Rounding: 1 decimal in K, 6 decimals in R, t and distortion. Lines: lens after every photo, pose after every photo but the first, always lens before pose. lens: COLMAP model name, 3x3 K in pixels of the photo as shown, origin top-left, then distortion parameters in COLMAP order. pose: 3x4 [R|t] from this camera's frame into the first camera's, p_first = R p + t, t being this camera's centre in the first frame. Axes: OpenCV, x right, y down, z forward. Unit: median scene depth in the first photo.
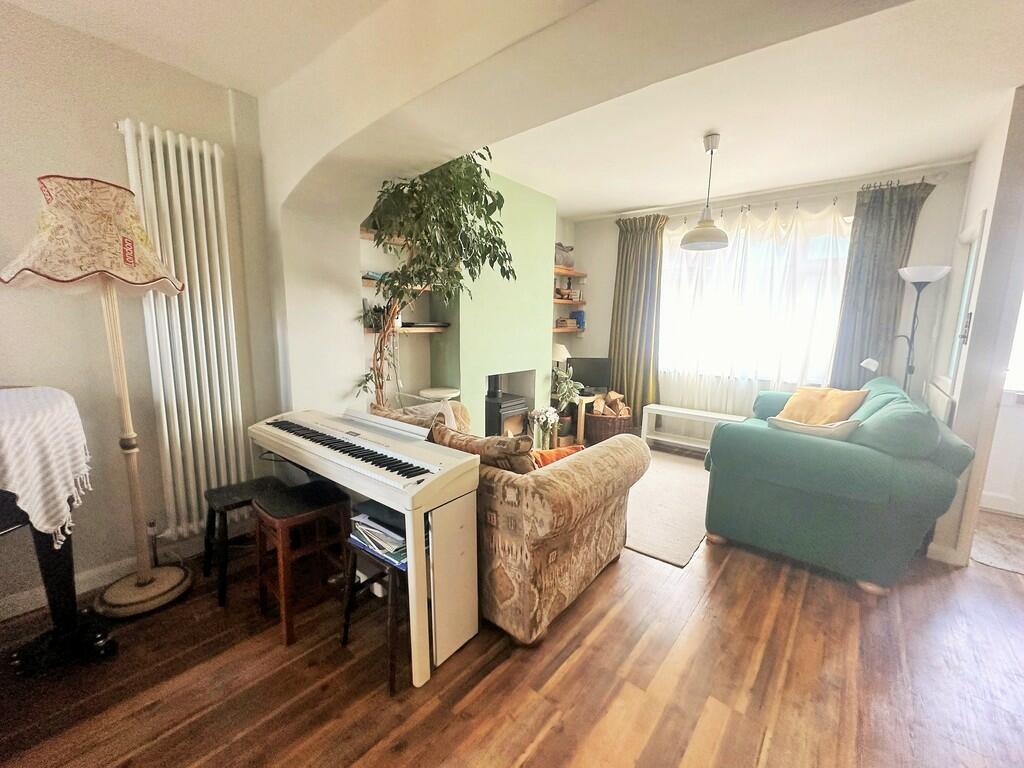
lens RADIAL K [[409.0, 0, 511.5], [0, 409.0, 383.9], [0, 0, 1]] dist [-0.001887, 0.000270]
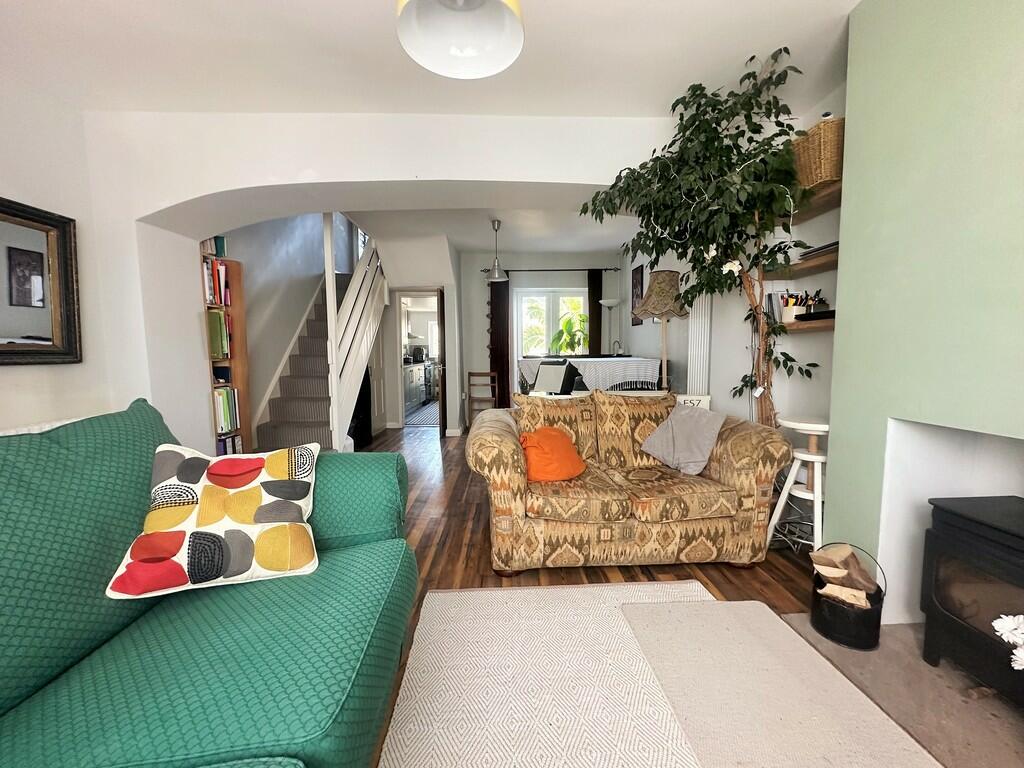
lens RADIAL K [[409.0, 0, 511.2], [0, 409.0, 383.2], [0, 0, 1]] dist [-0.001887, 0.000270]
pose [[-0.749110, 0.035060, -0.661518, 0.803243], [-0.107972, 0.978783, 0.174143, -0.132021], [0.653588, 0.201878, -0.729430, 1.589620]]
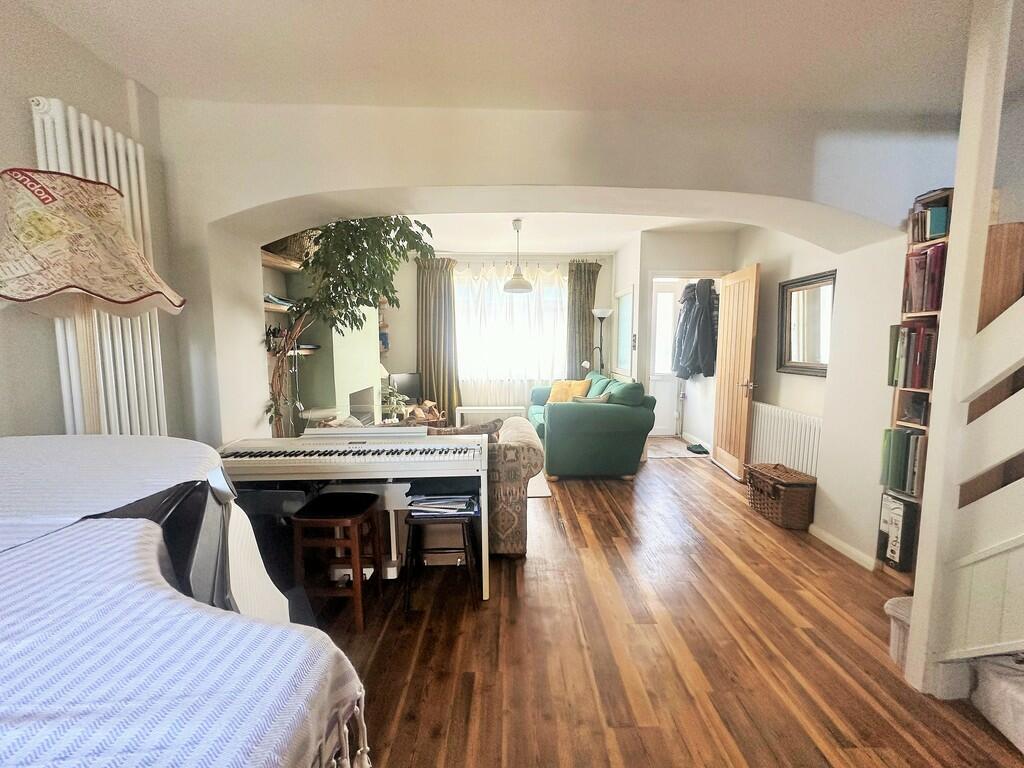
lens RADIAL K [[409.0, 0, 512.6], [0, 409.0, 383.7], [0, 0, 1]] dist [-0.001887, 0.000270]
pose [[0.751792, -0.081229, 0.654378, -0.656333], [0.113682, 0.993491, -0.007282, 0.013670], [-0.649527, 0.079865, 0.756133, -0.117125]]
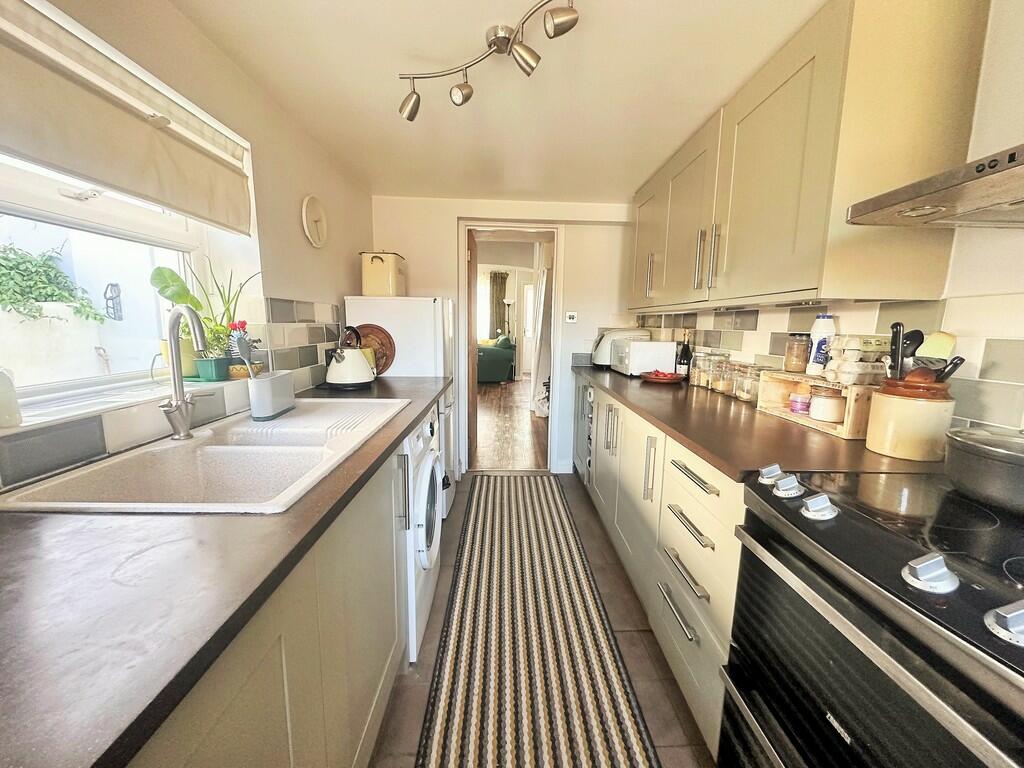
lens RADIAL K [[409.0, 0, 512.7], [0, 409.0, 383.3], [0, 0, 1]] dist [-0.001887, 0.000270]
pose [[0.746800, -0.101245, 0.657297, -1.471366], [0.095710, 0.994417, 0.044430, 0.293334], [-0.658126, 0.029729, 0.752321, -1.823841]]
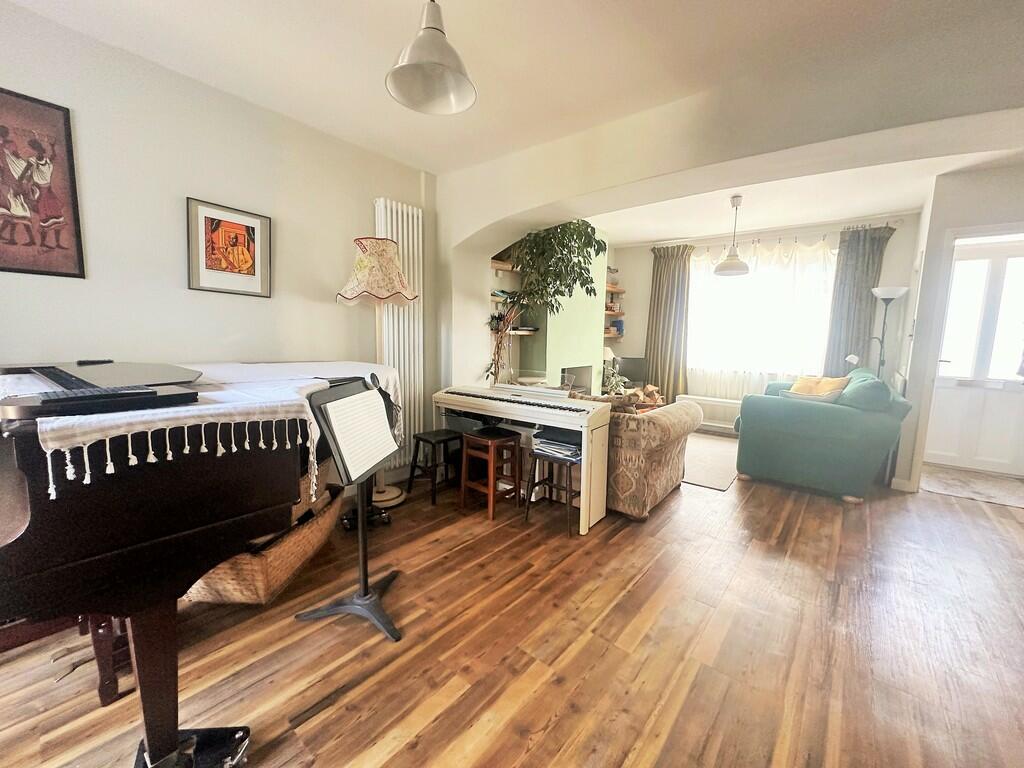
lens RADIAL K [[409.0, 0, 511.9], [0, 409.0, 384.5], [0, 0, 1]] dist [-0.001887, 0.000270]
pose [[0.999988, 0.001539, 0.004595, -0.342530], [-0.001412, 0.999616, -0.027661, 0.102779], [-0.004636, 0.027654, 0.999607, -0.463624]]
